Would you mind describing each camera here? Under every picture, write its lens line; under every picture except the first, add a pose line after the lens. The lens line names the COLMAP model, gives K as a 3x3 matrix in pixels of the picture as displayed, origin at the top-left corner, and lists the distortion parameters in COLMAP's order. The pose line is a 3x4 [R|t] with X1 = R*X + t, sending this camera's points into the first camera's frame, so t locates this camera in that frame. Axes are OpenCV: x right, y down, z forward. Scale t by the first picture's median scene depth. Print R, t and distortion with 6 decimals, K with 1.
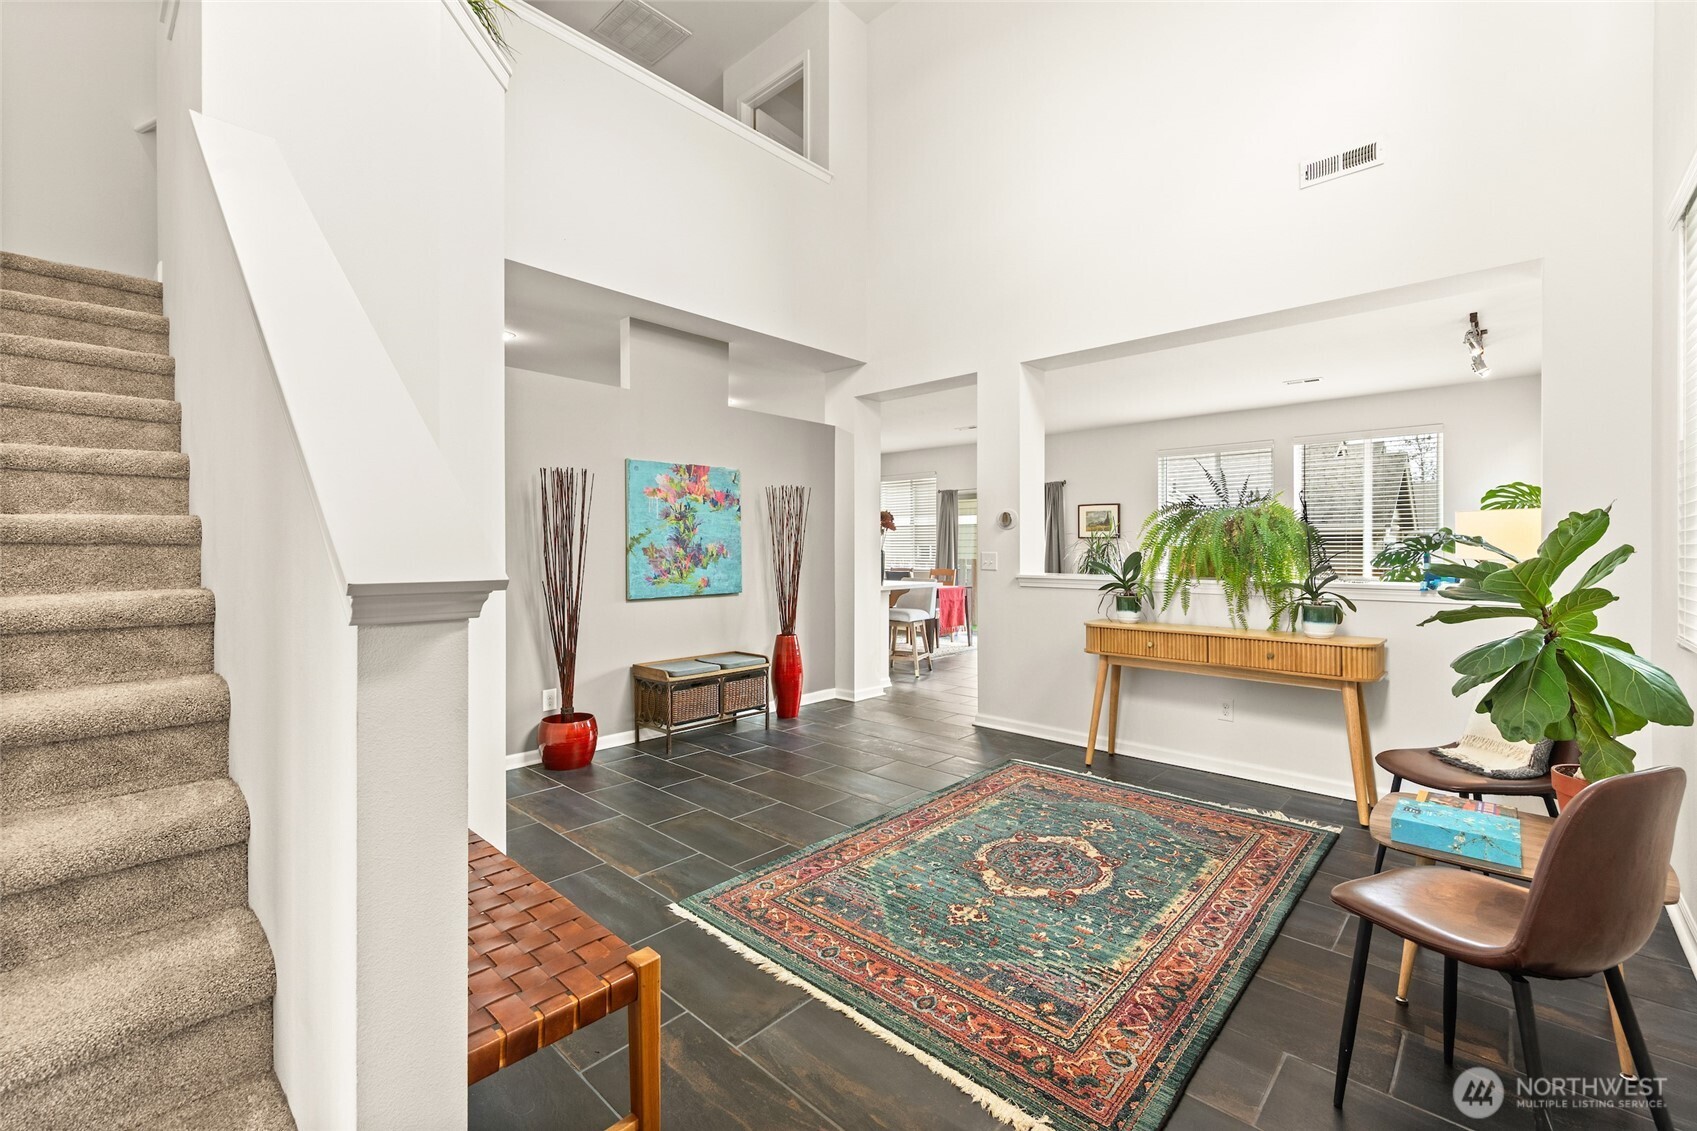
lens RADIAL K [[712.6, 0, 852.5], [0, 712.6, 554.0], [0, 0, 1]] dist [0.004666, 0.000162]
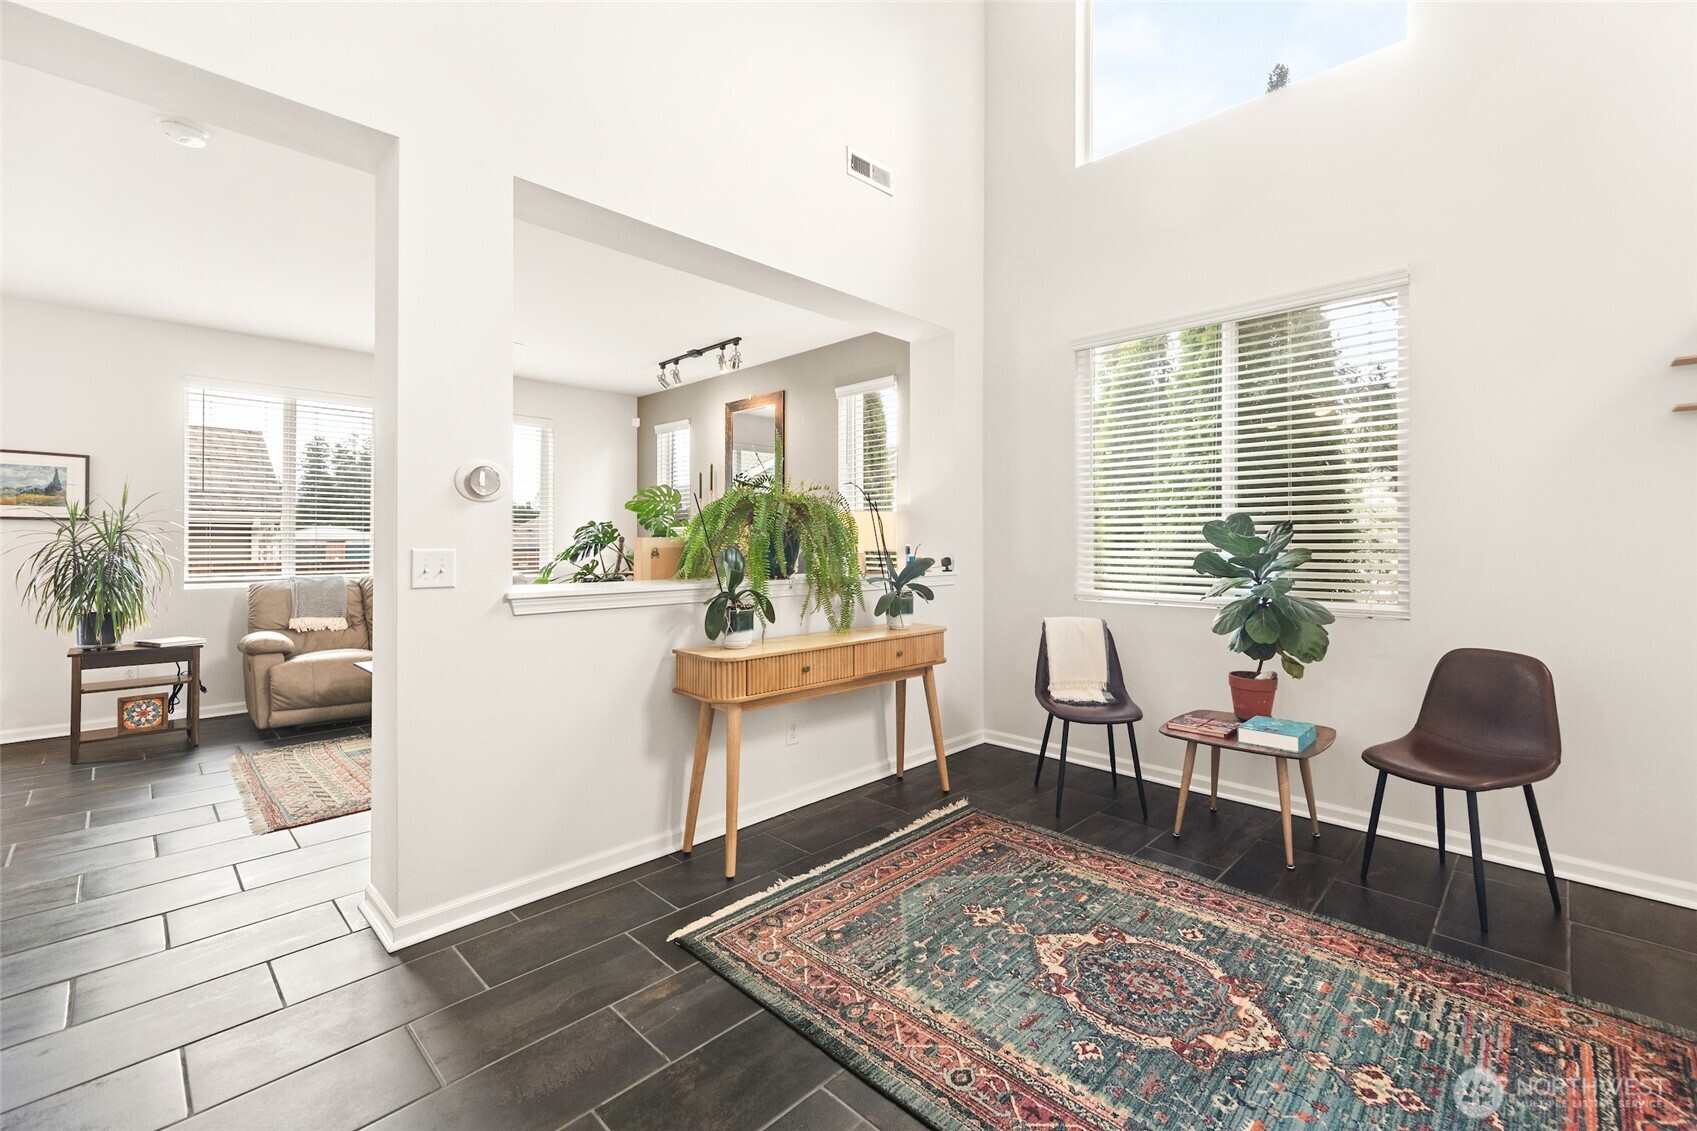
lens RADIAL K [[720.2, 0, 853.3], [0, 720.2, 531.7], [0, 0, 1]] dist [0.003820, -0.000239]
pose [[0.029937, 0.011315, 0.999488, -0.432052], [0.007326, 0.999907, -0.011539, -0.009395], [-0.999525, 0.007668, 0.029851, 1.178715]]
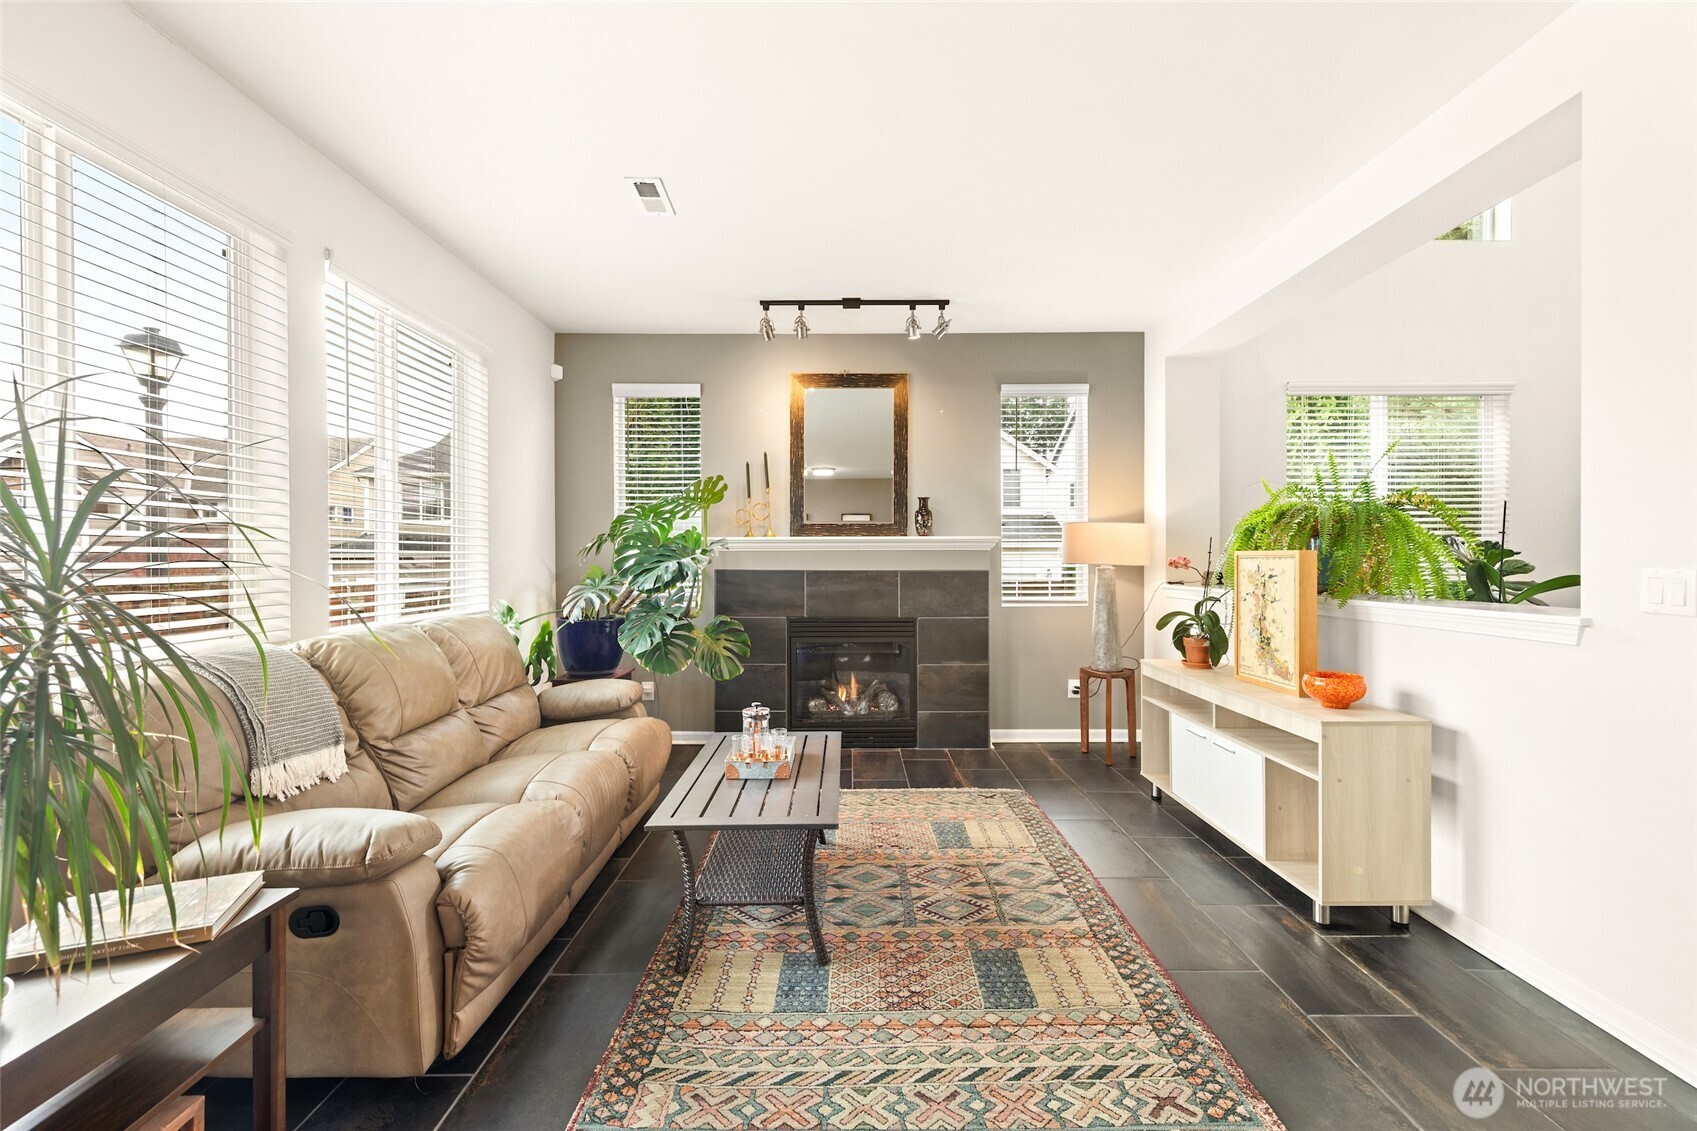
lens RADIAL K [[709.9, 0, 855.0], [0, 709.9, 559.7], [0, 0, 1]] dist [0.003017, 0.000044]
pose [[-0.683920, -0.002115, 0.729554, 0.421101], [0.006186, 0.999943, 0.008698, -0.015990], [-0.729531, 0.010462, -0.683868, 2.577249]]
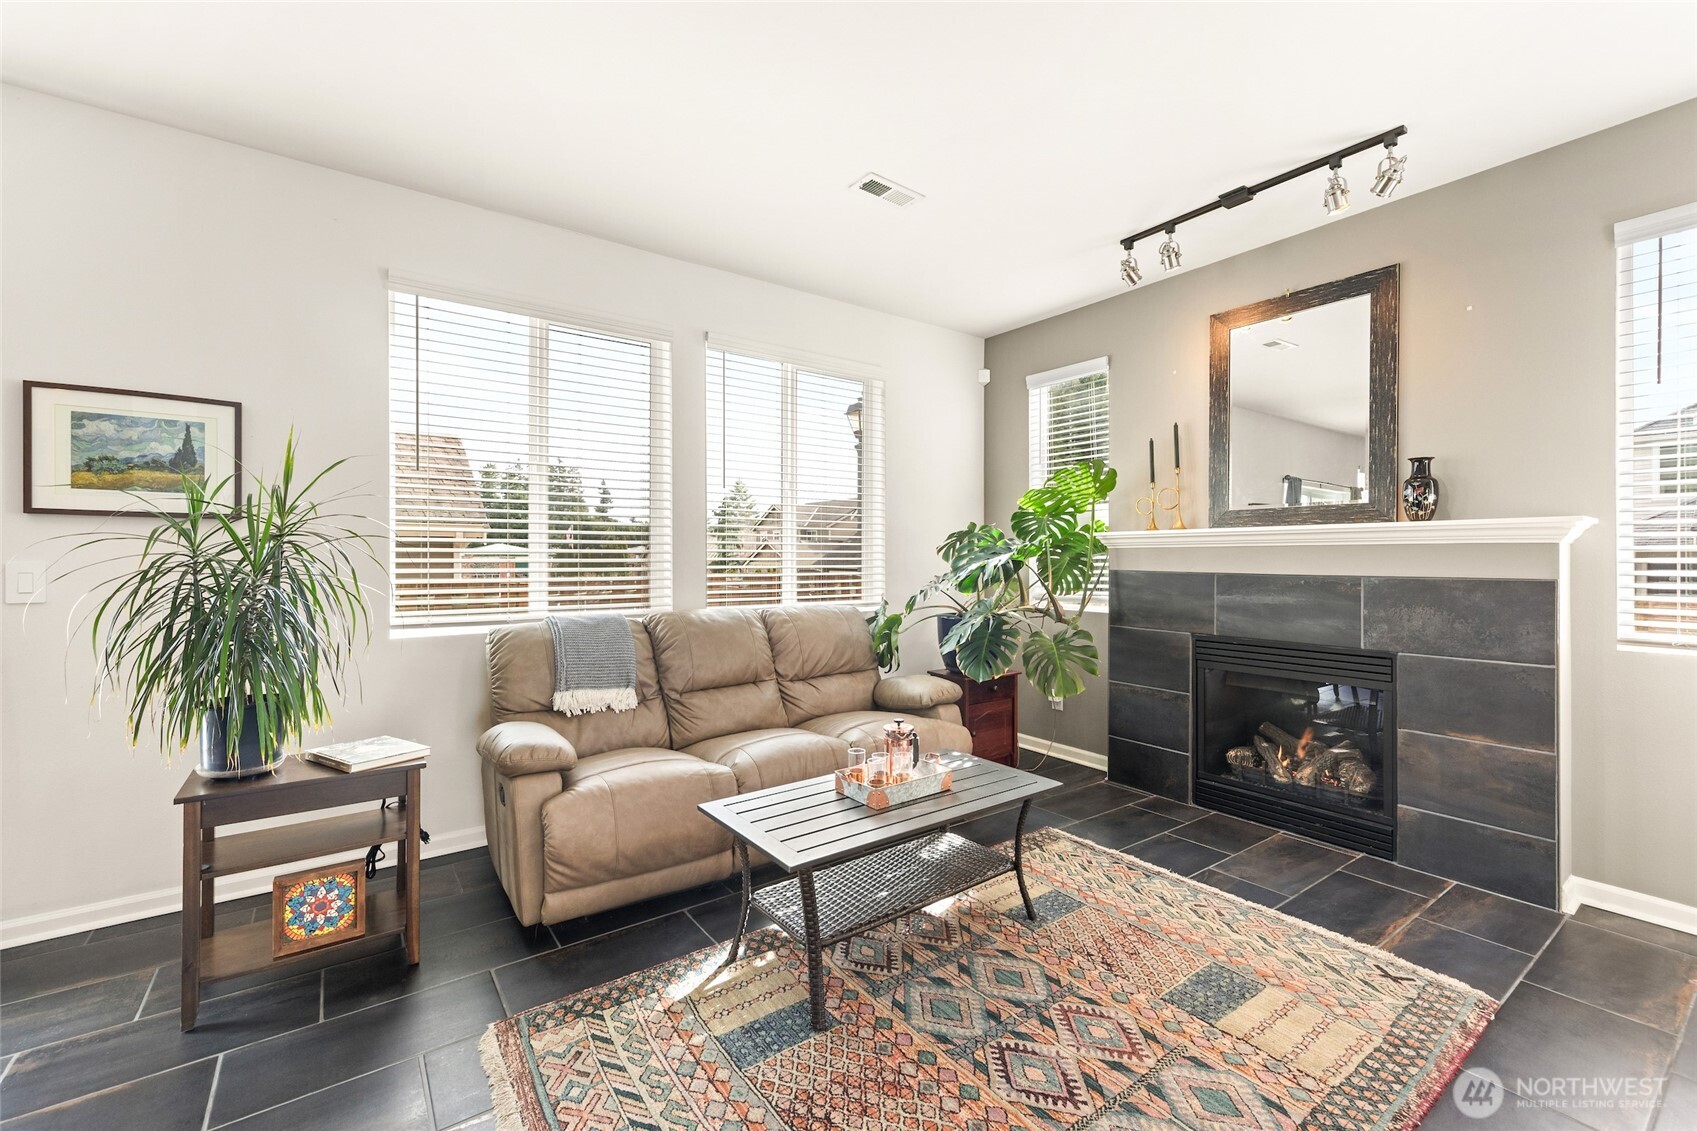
lens RADIAL K [[712.6, 0, 852.5], [0, 712.6, 554.0], [0, 0, 1]] dist [0.004666, 0.000162]
pose [[0.194972, 0.002498, 0.980806, 0.364278], [0.007890, 0.999960, -0.004115, -0.010918], [-0.980777, 0.008541, 0.194945, 1.970188]]
